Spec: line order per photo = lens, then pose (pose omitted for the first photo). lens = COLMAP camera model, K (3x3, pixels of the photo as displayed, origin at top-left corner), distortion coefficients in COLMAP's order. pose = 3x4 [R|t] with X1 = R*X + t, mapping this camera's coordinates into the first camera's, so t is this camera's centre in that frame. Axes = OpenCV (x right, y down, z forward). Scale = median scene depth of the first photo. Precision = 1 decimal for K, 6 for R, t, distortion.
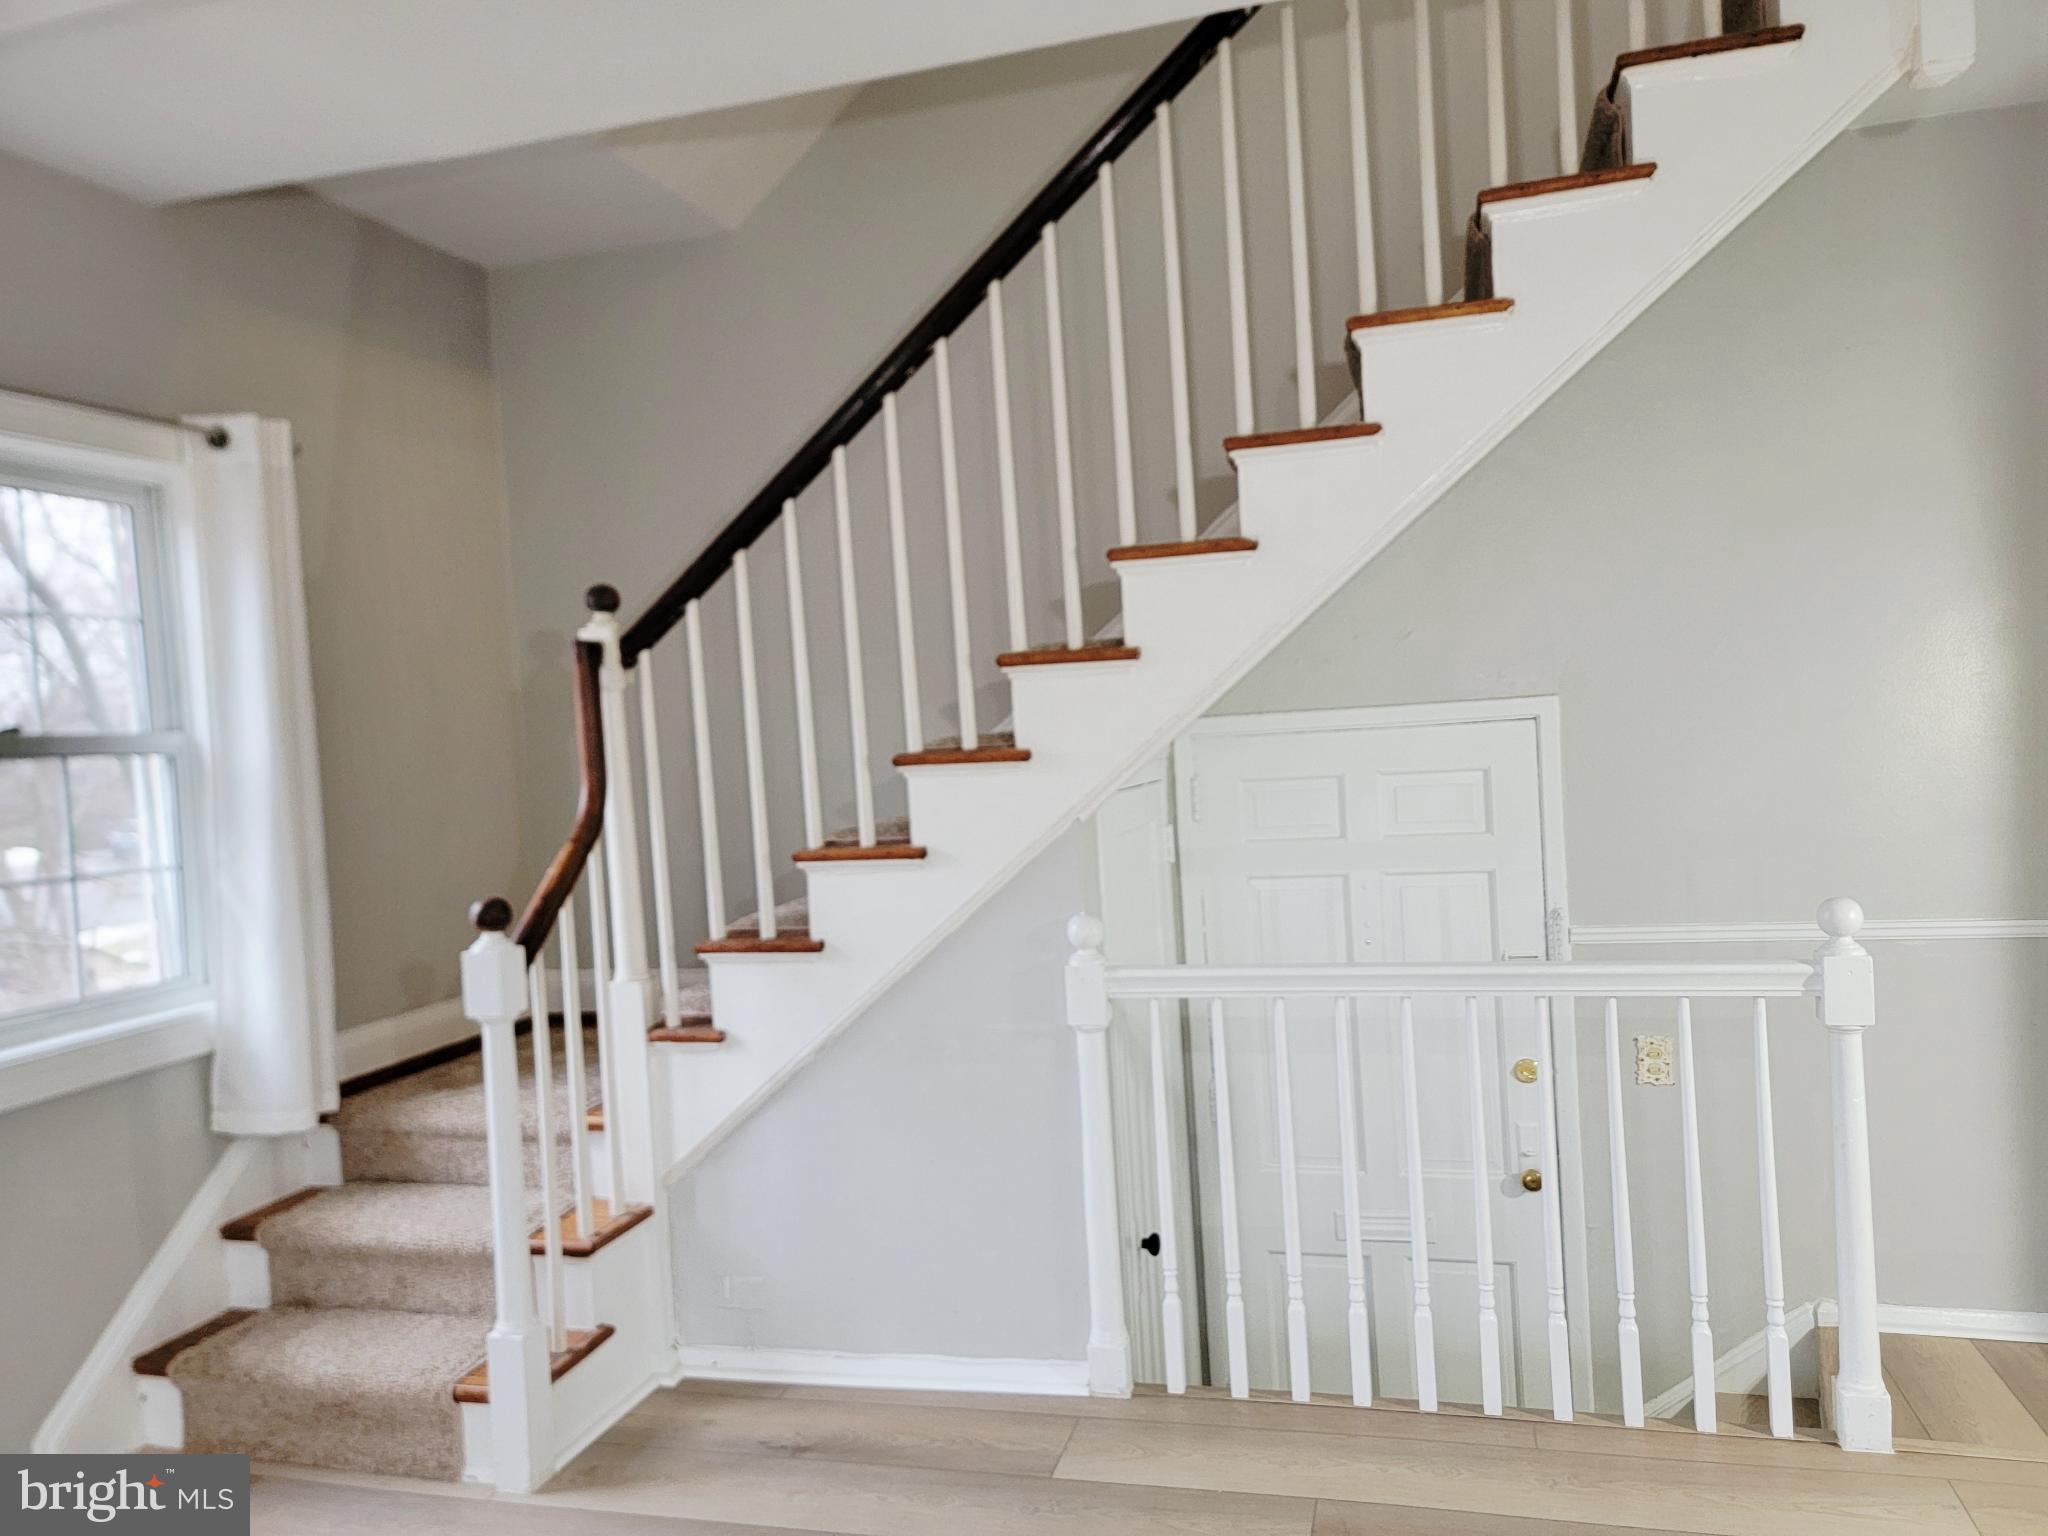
lens RADIAL K [[1448.3, 0, 1037.2], [0, 1448.3, 777.1], [0, 0, 1]] dist [0.060067, -0.059167]
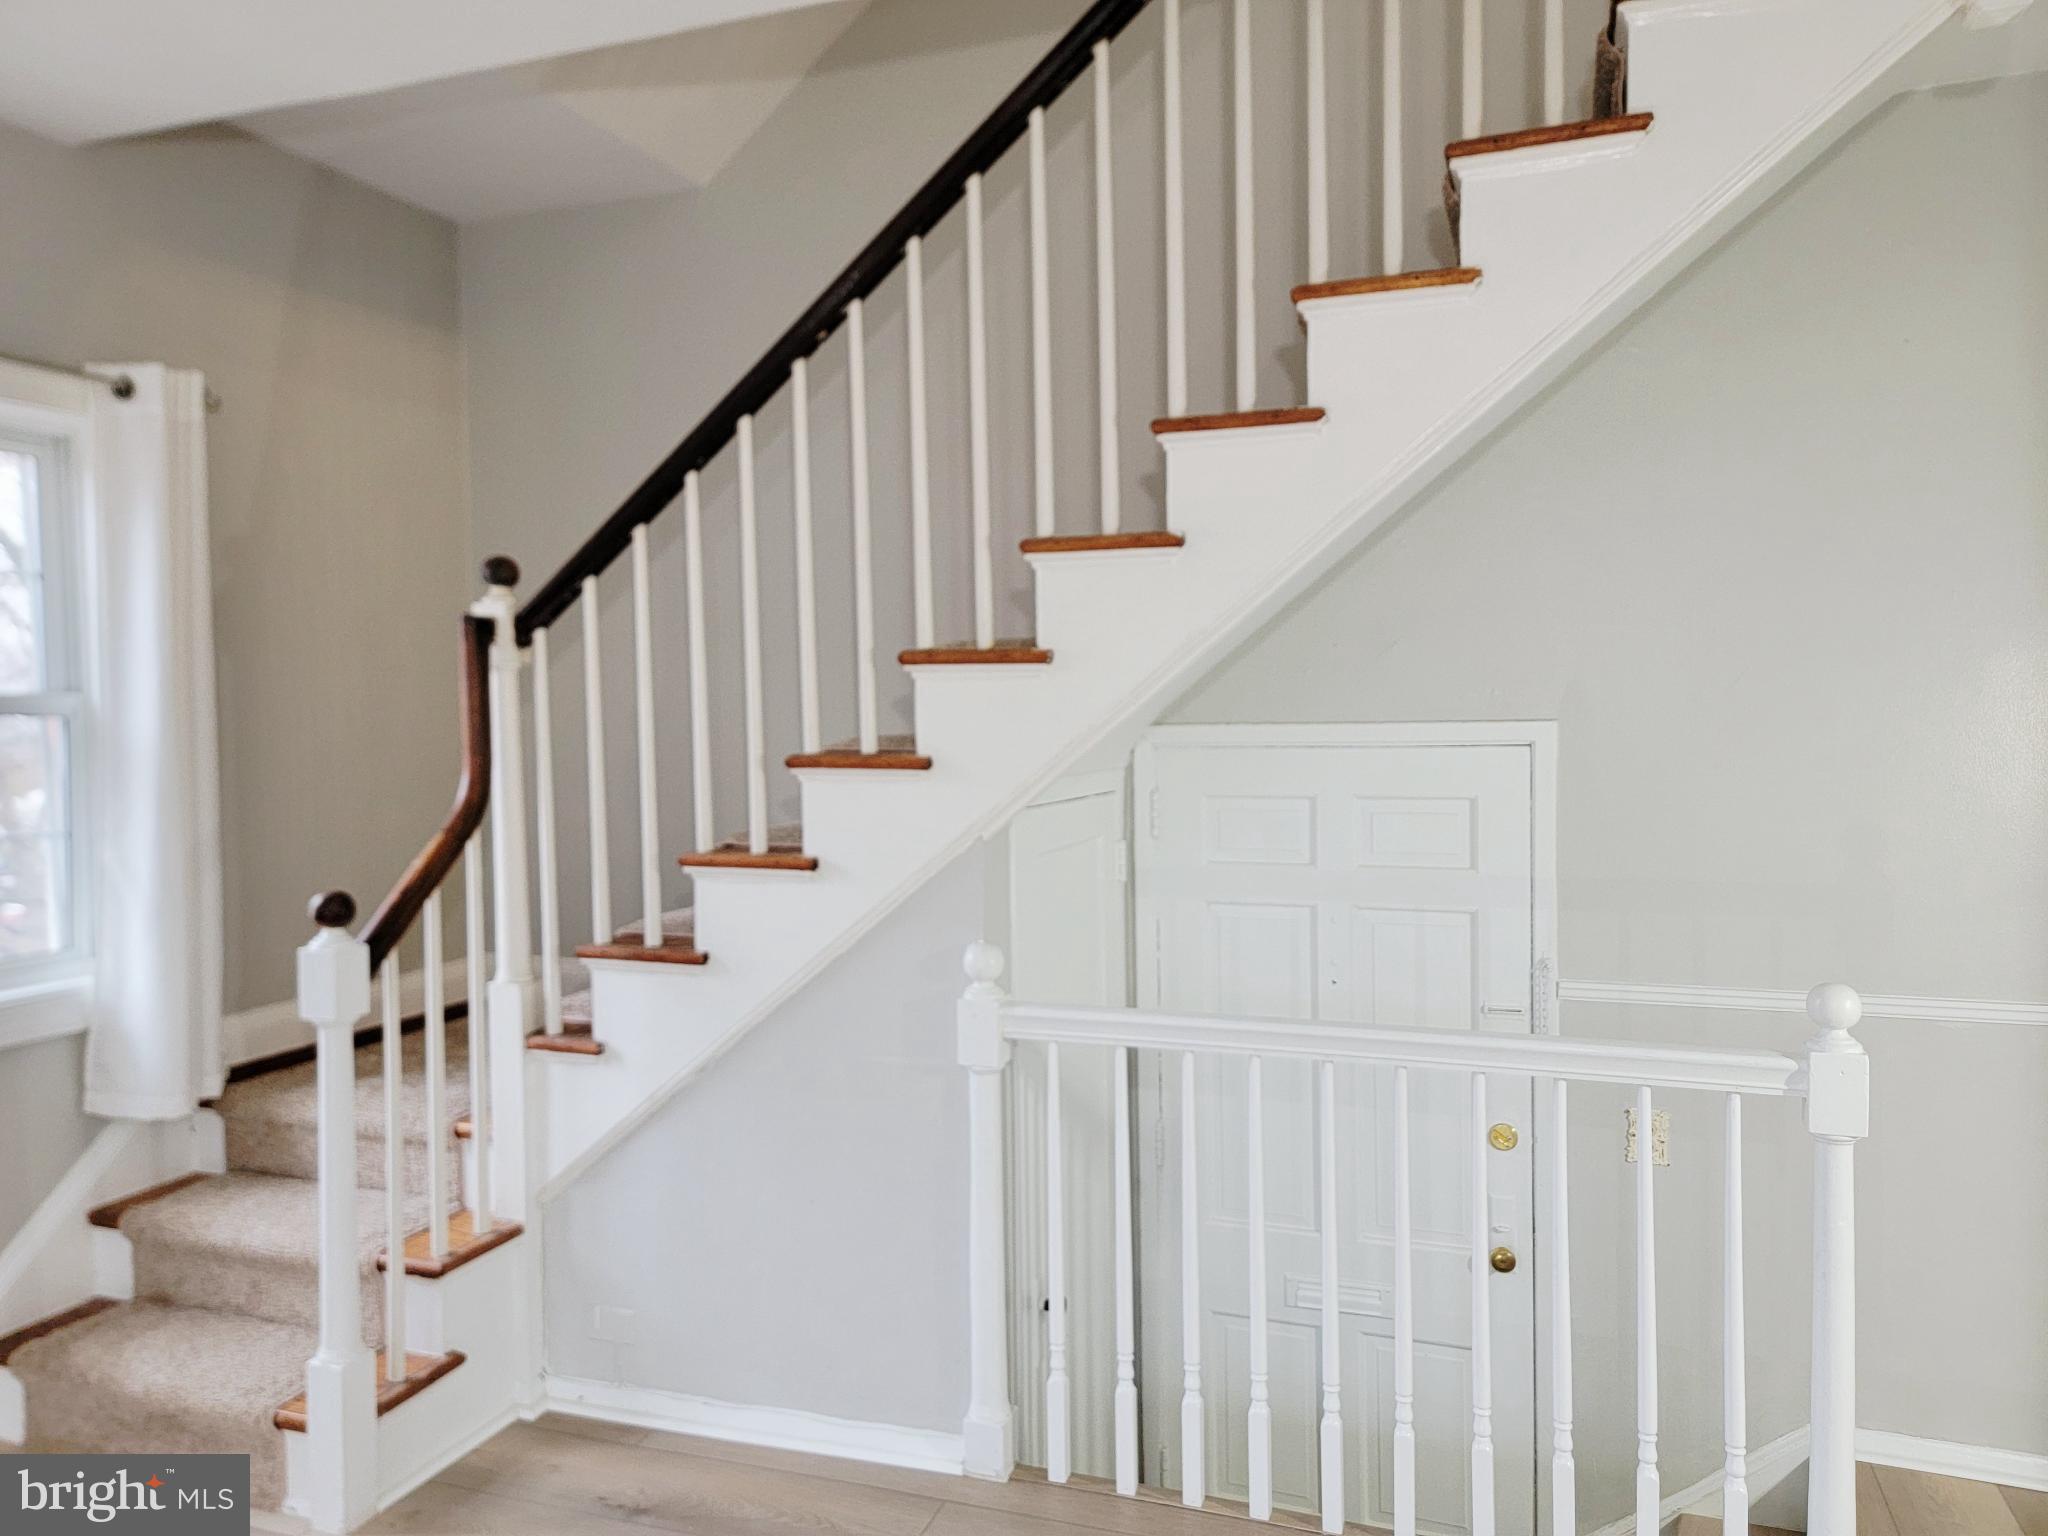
lens RADIAL K [[1448.3, 0, 1010.6], [0, 1448.3, 760.7], [0, 0, 1]] dist [0.060067, -0.059167]
pose [[0.995773, 0.048533, -0.077985, 0.110049], [-0.048338, 0.998821, 0.004393, -0.022346], [0.078106, -0.000604, 0.996945, 0.096880]]
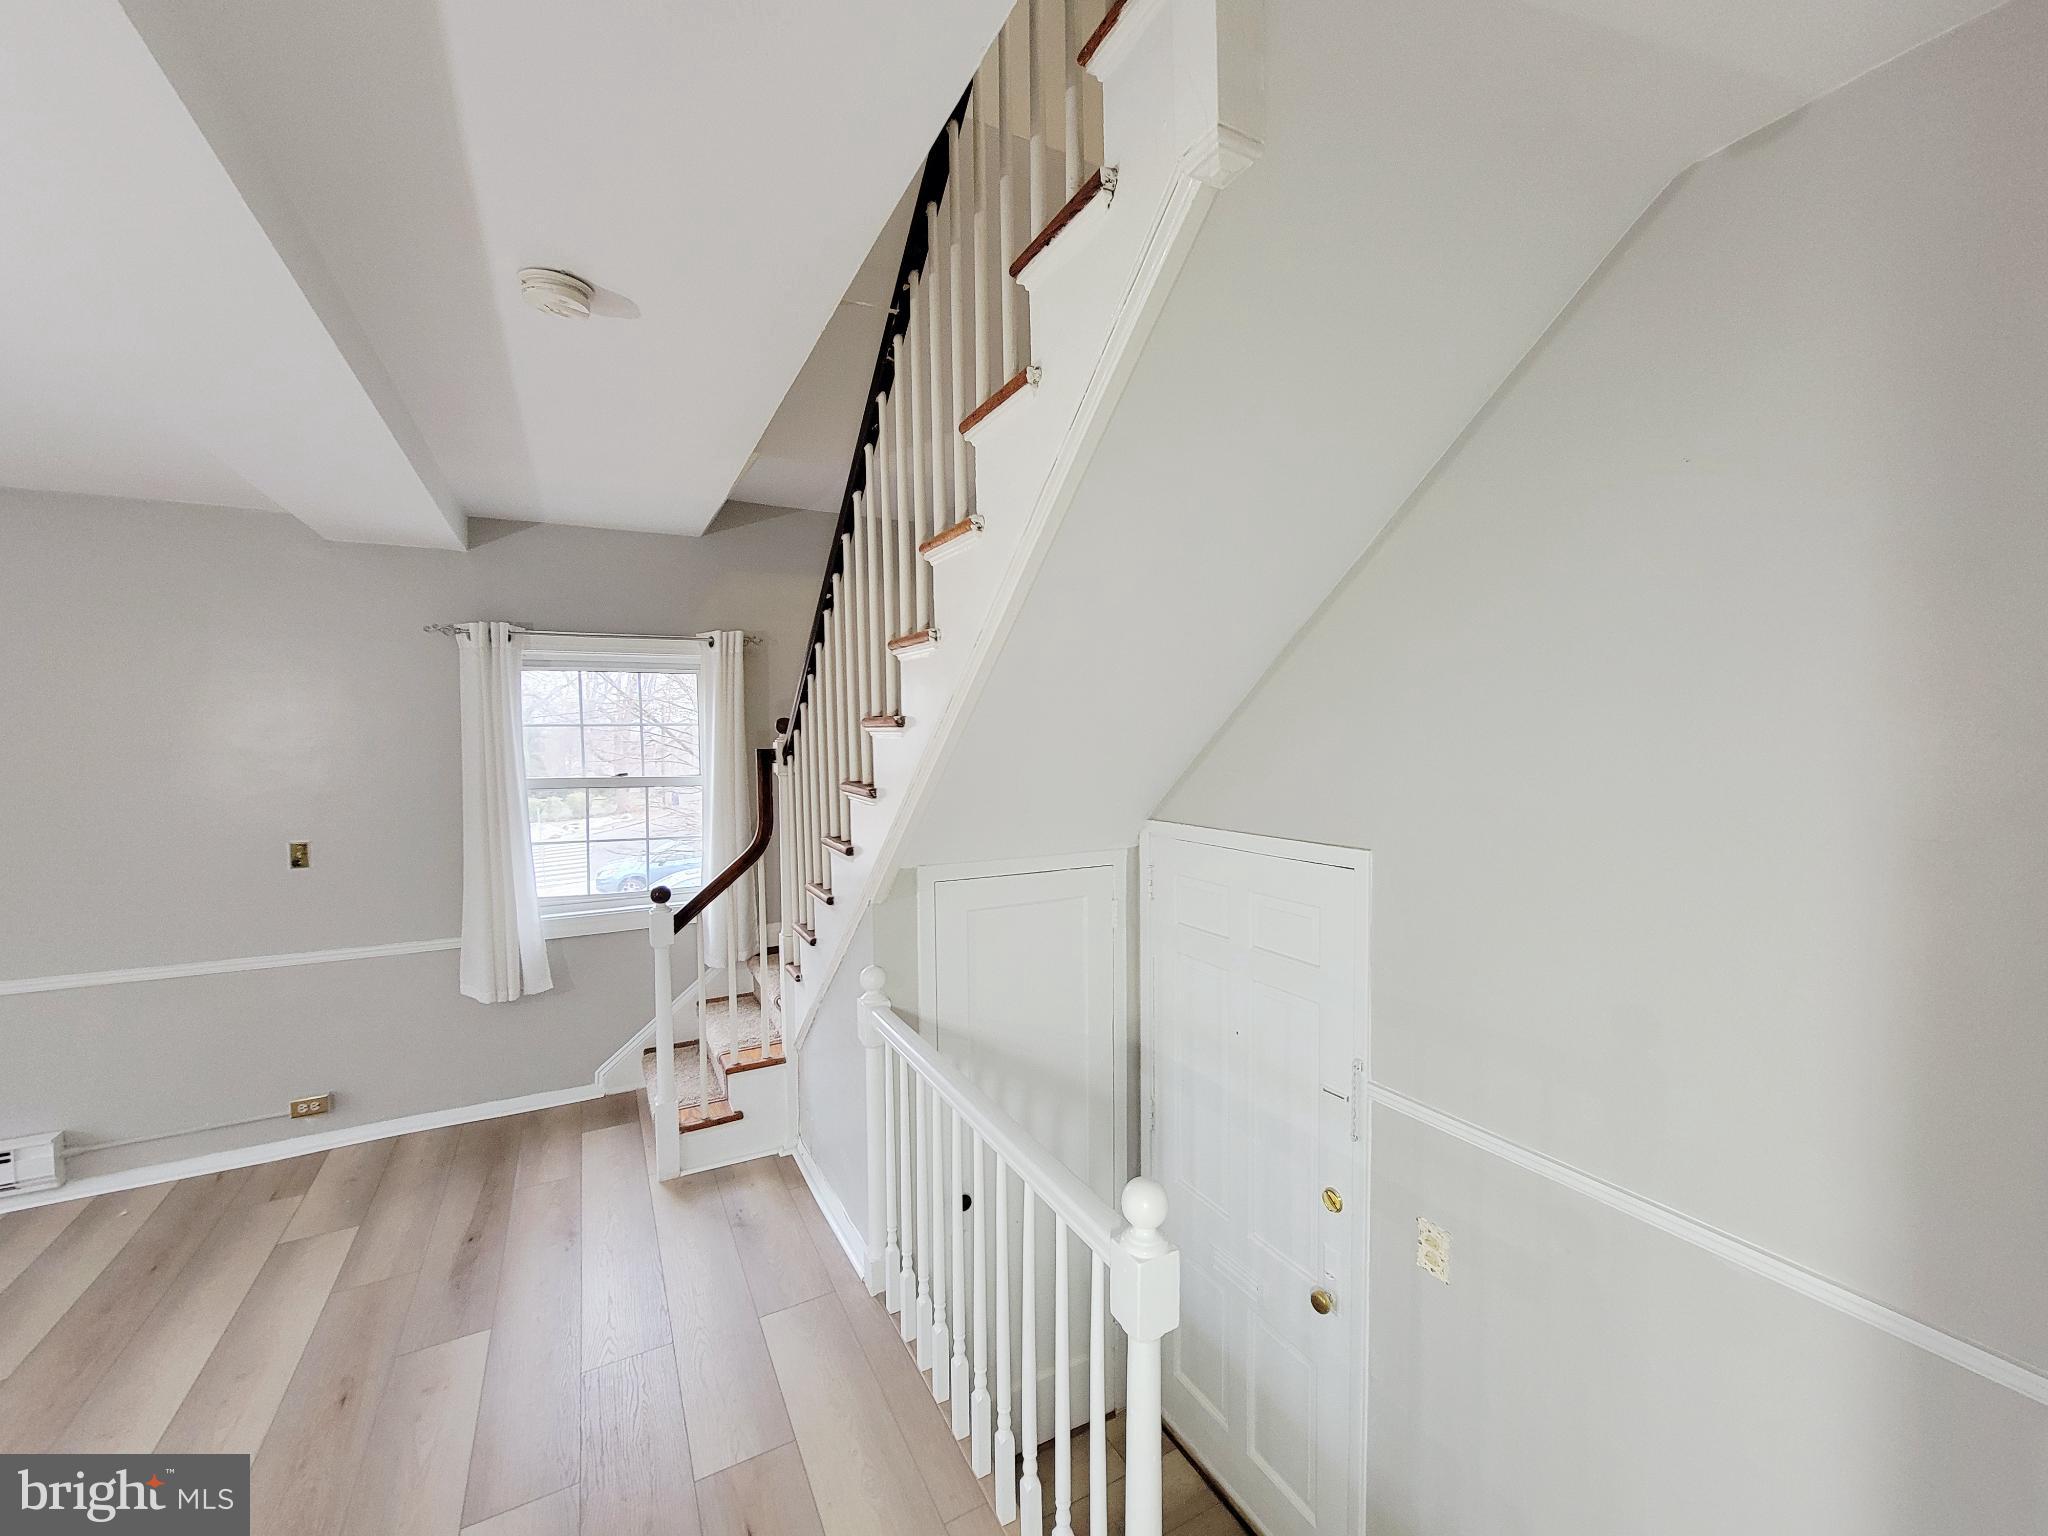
lens RADIAL K [[833.8, 0, 1017.2], [0, 833.8, 773.9], [0, 0, 1]] dist [-0.003634, 0.000491]
pose [[0.695119, 0.084291, -0.713936, 0.682840], [-0.059581, 0.996441, 0.059635, -0.147324], [0.716421, 0.001083, 0.697667, 0.499327]]
